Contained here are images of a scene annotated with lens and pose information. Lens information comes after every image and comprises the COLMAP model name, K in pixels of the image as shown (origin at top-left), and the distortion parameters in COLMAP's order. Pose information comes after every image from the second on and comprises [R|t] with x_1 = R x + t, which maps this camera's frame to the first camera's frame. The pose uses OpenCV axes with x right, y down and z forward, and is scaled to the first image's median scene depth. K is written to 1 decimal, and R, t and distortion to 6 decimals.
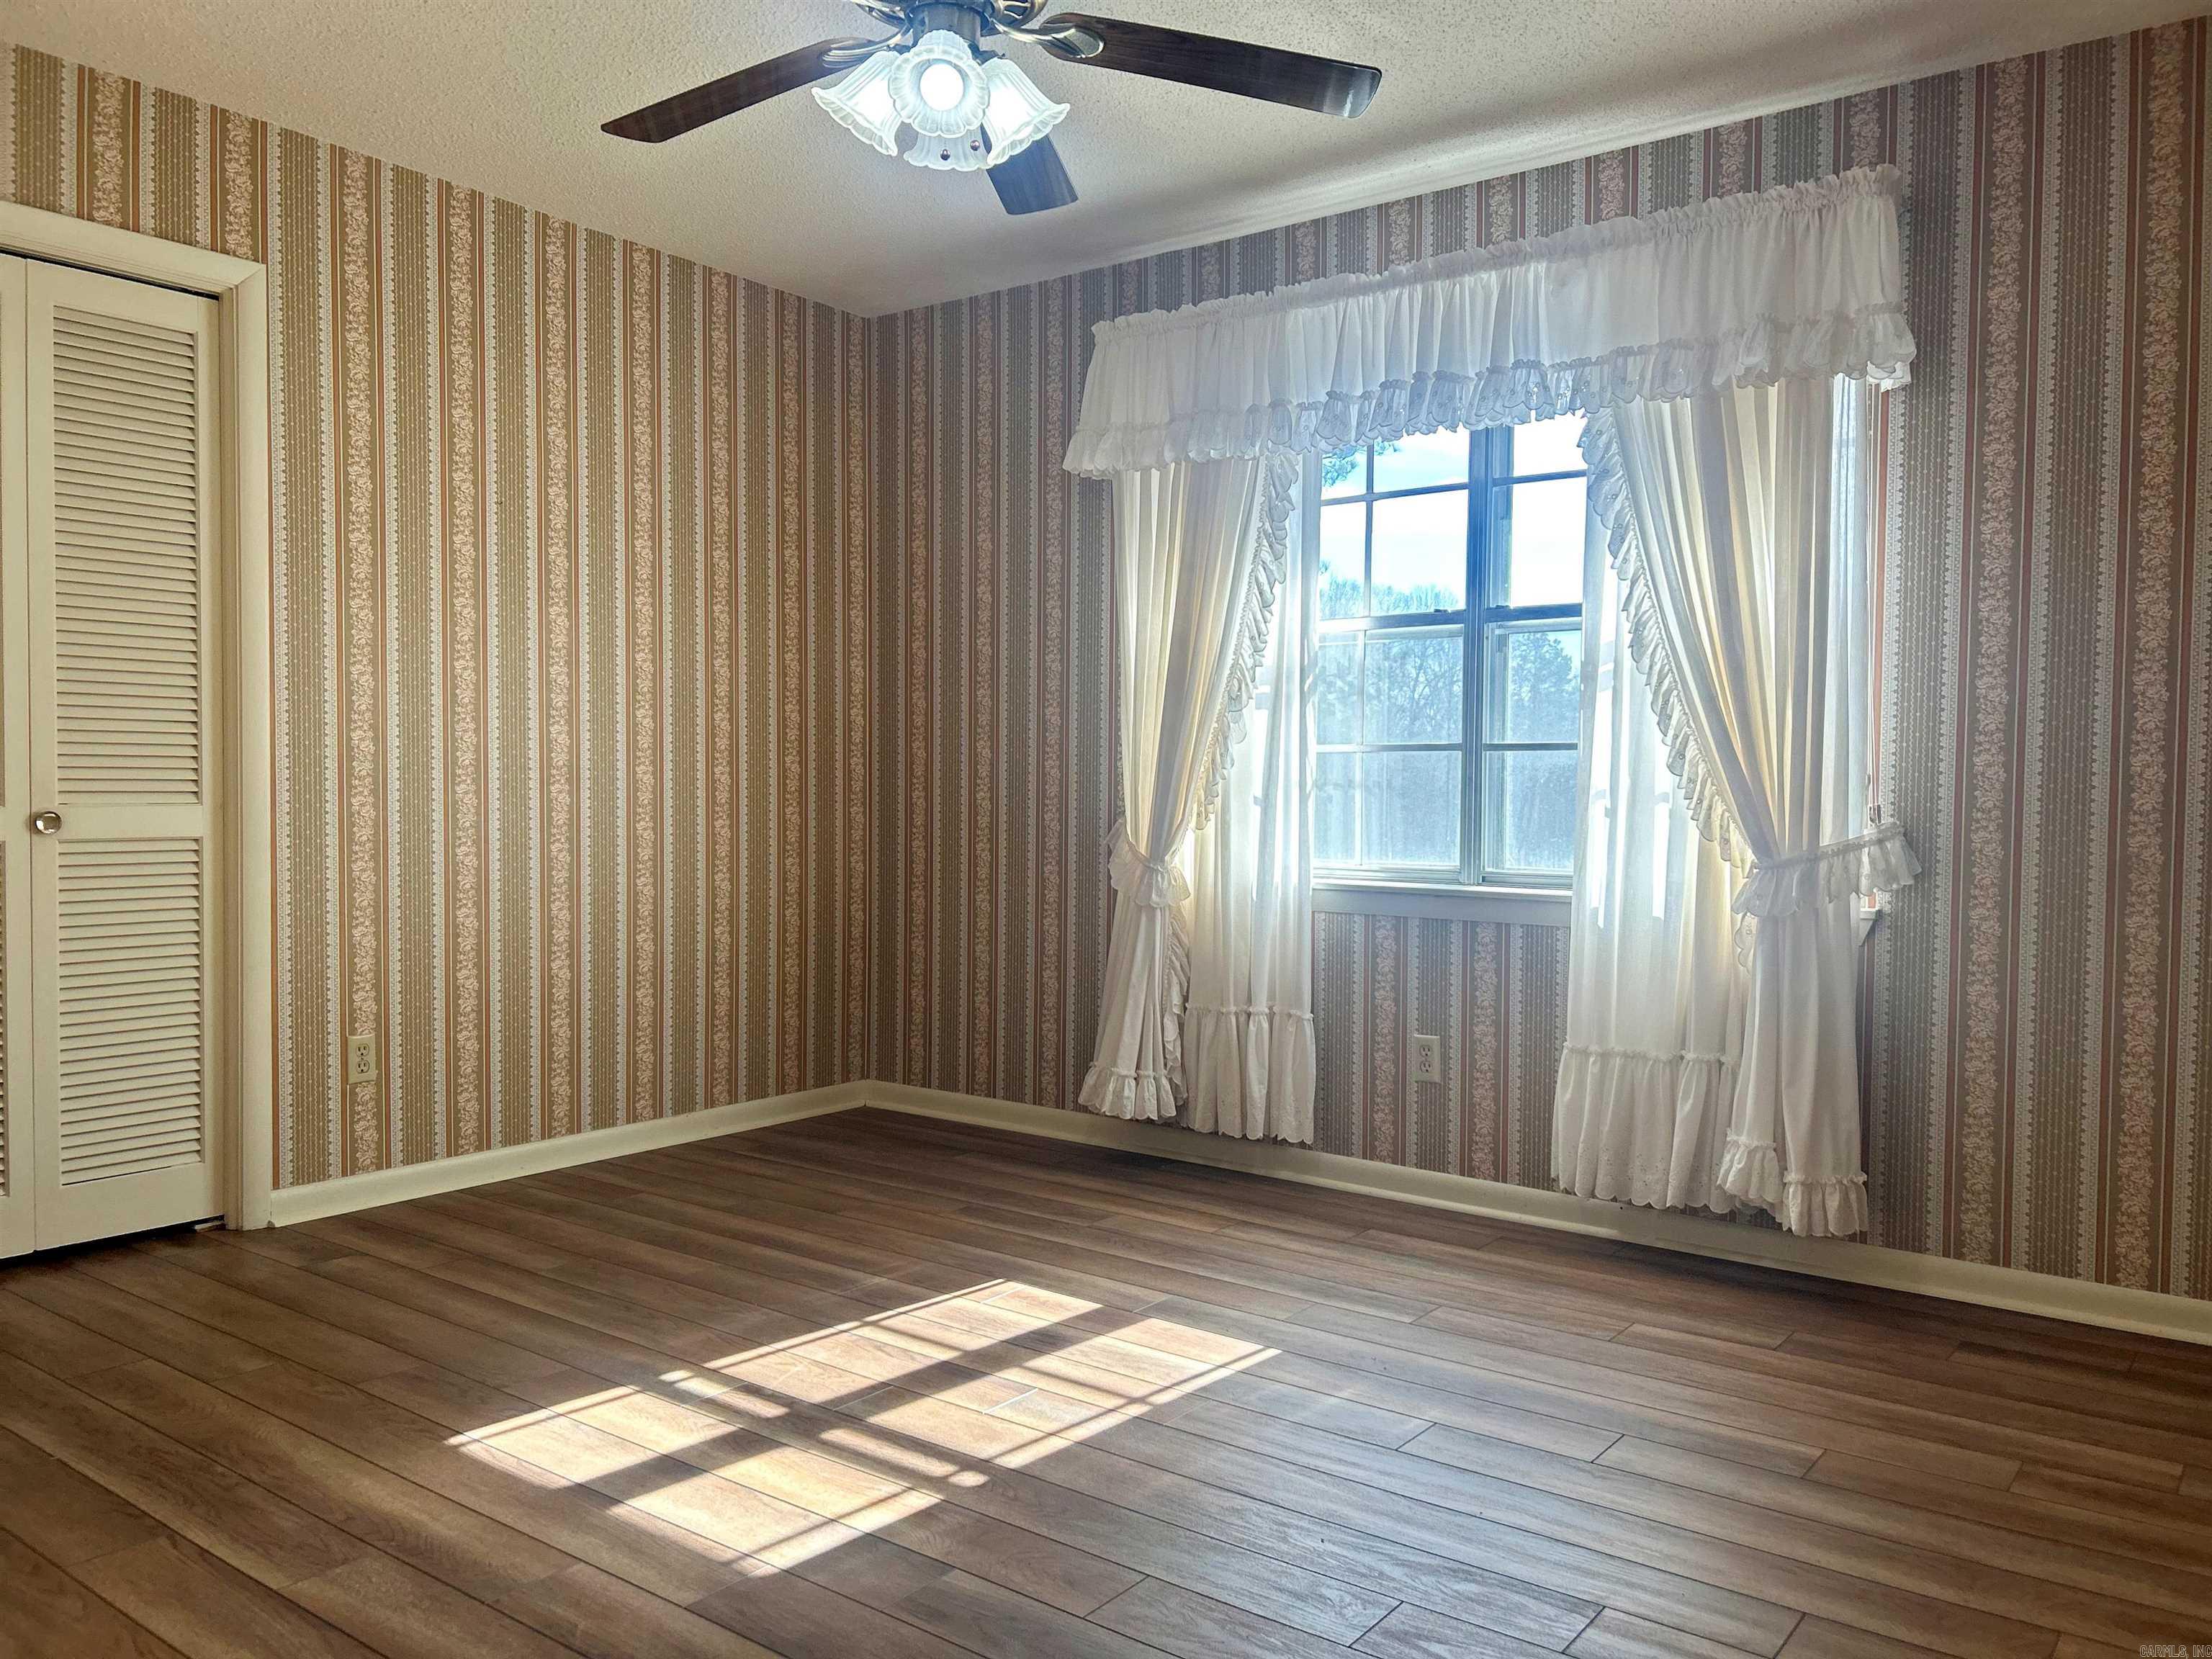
lens RADIAL K [[1666.2, 0, 1108.1], [0, 1666.2, 843.6], [0, 0, 1]] dist [0.065008, -0.075798]
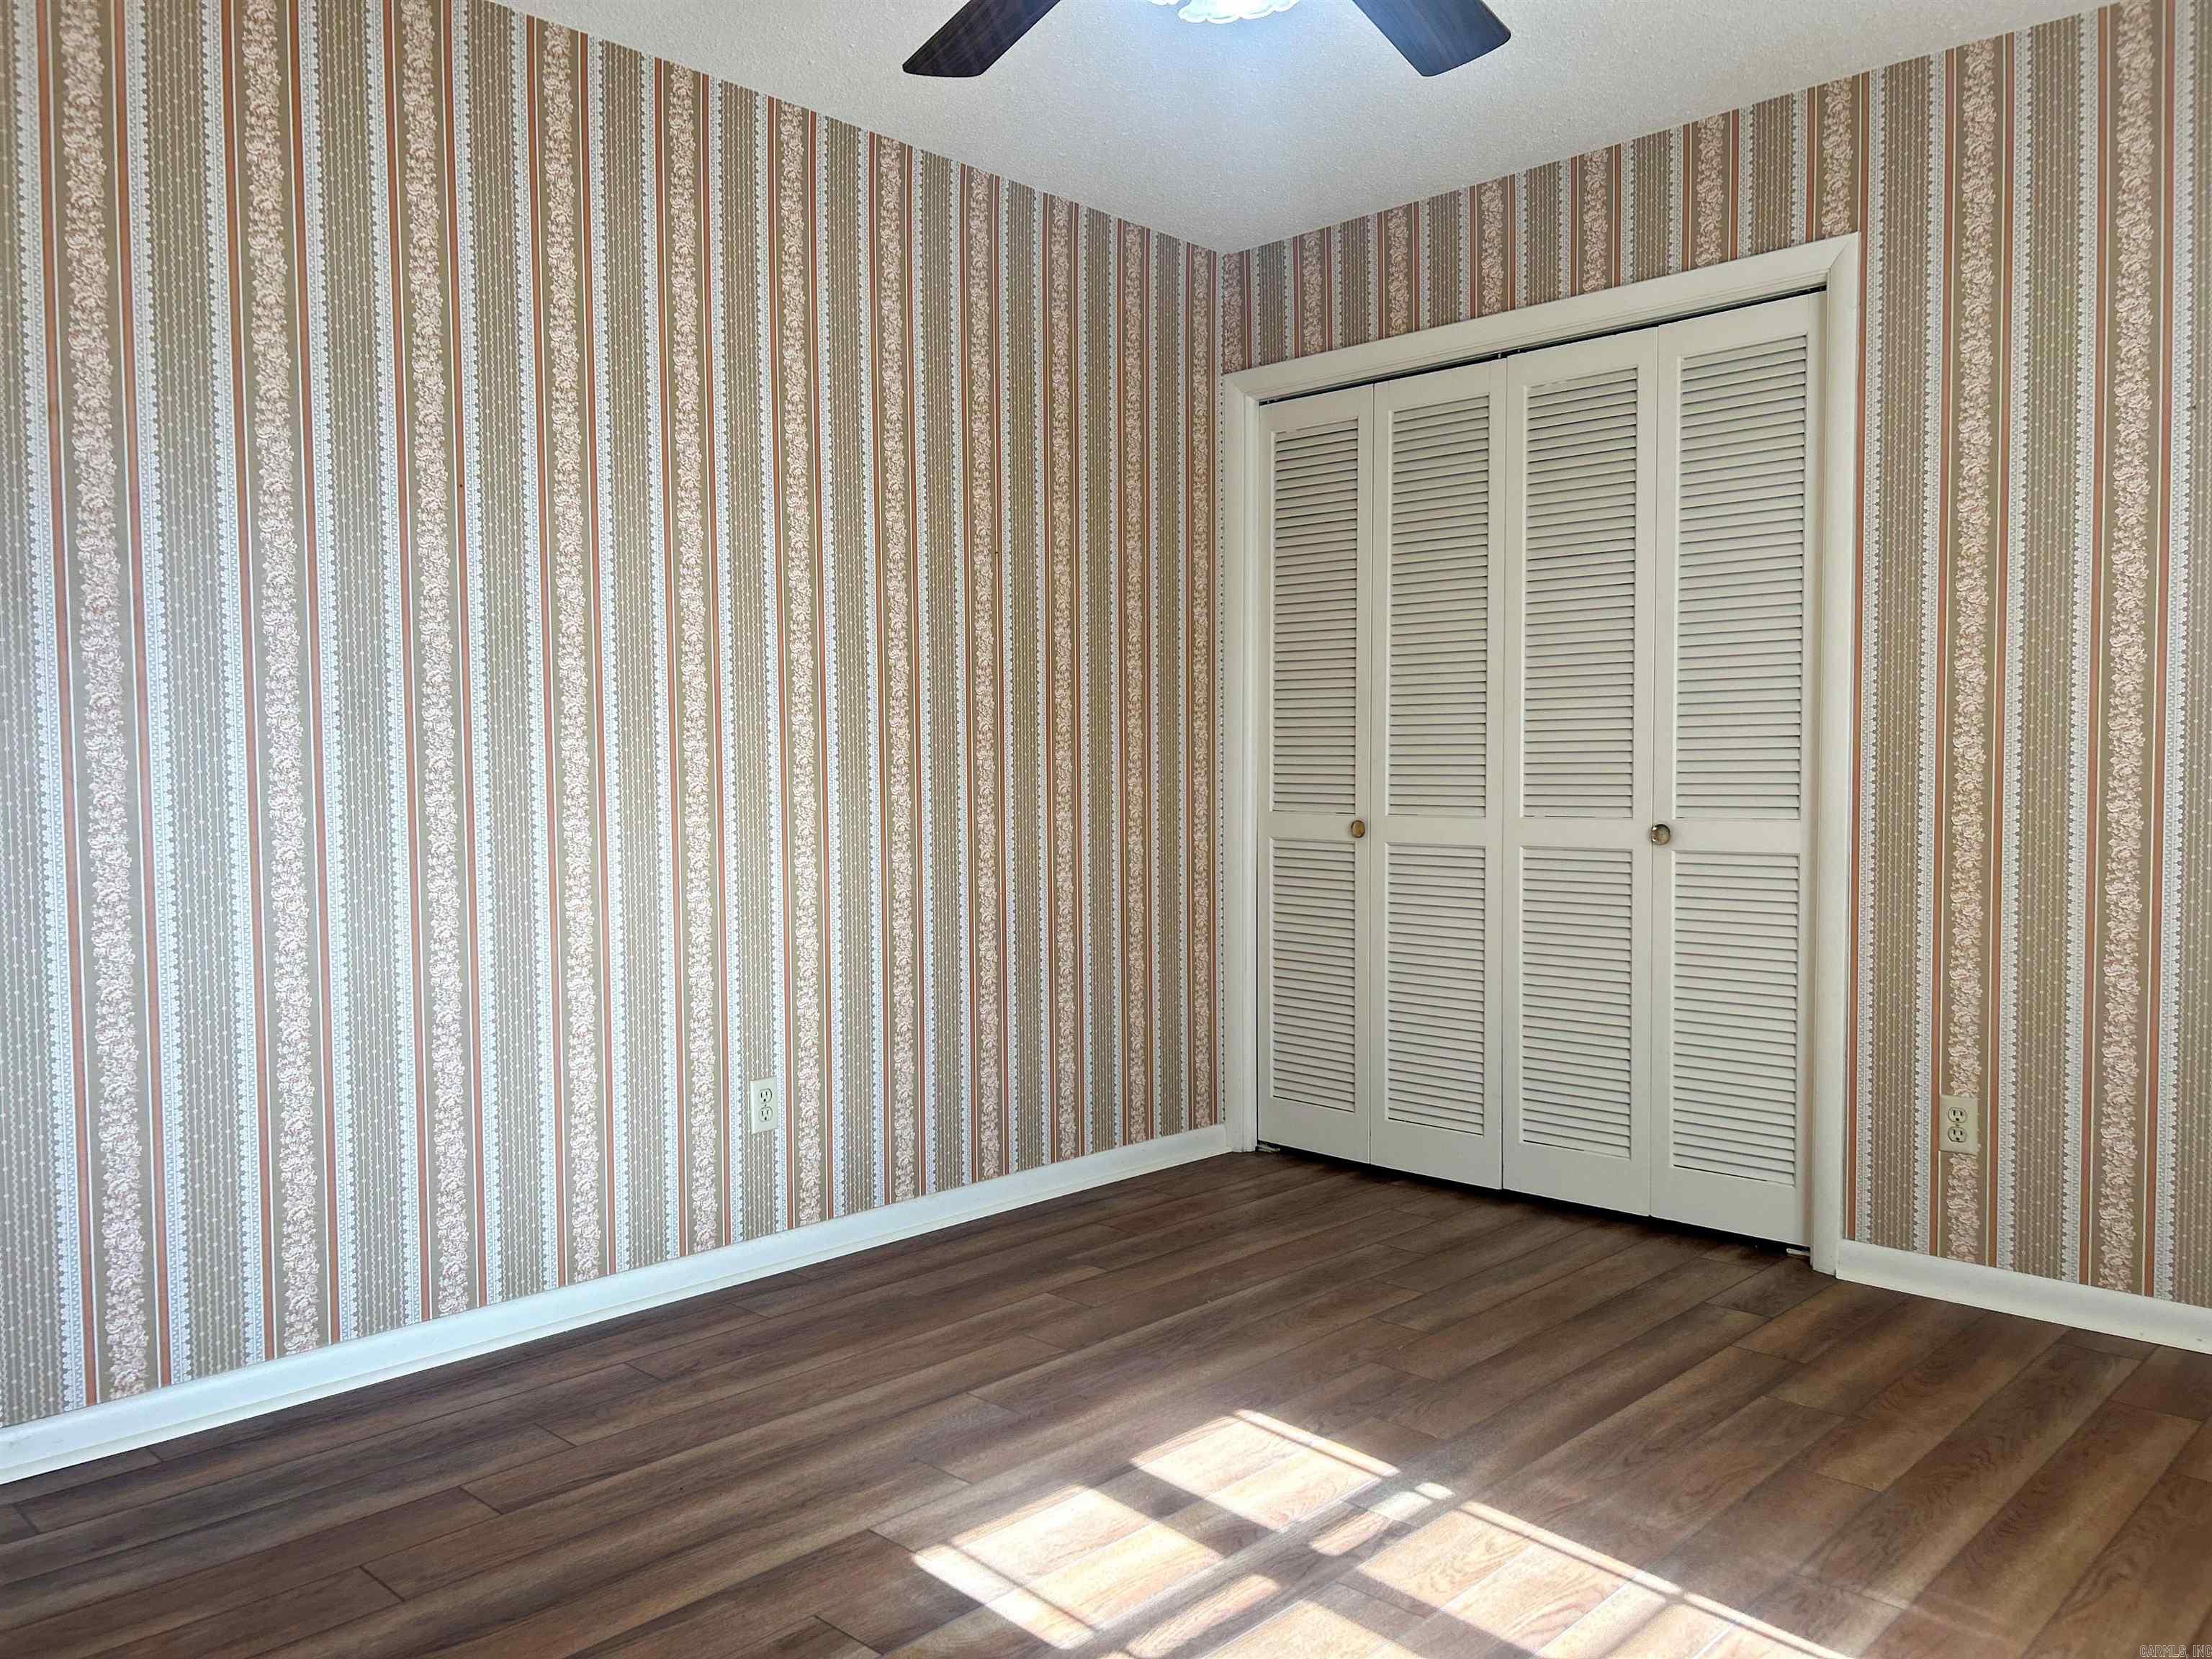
lens RADIAL K [[1666.2, 0, 1093.1], [0, 1666.2, 858.6], [0, 0, 1]] dist [0.065008, -0.075798]
pose [[-0.122453, 0.042190, -0.991577, 0.498285], [-0.030441, 0.998466, 0.046242, -0.035464], [0.992007, 0.035847, -0.120980, 0.750108]]
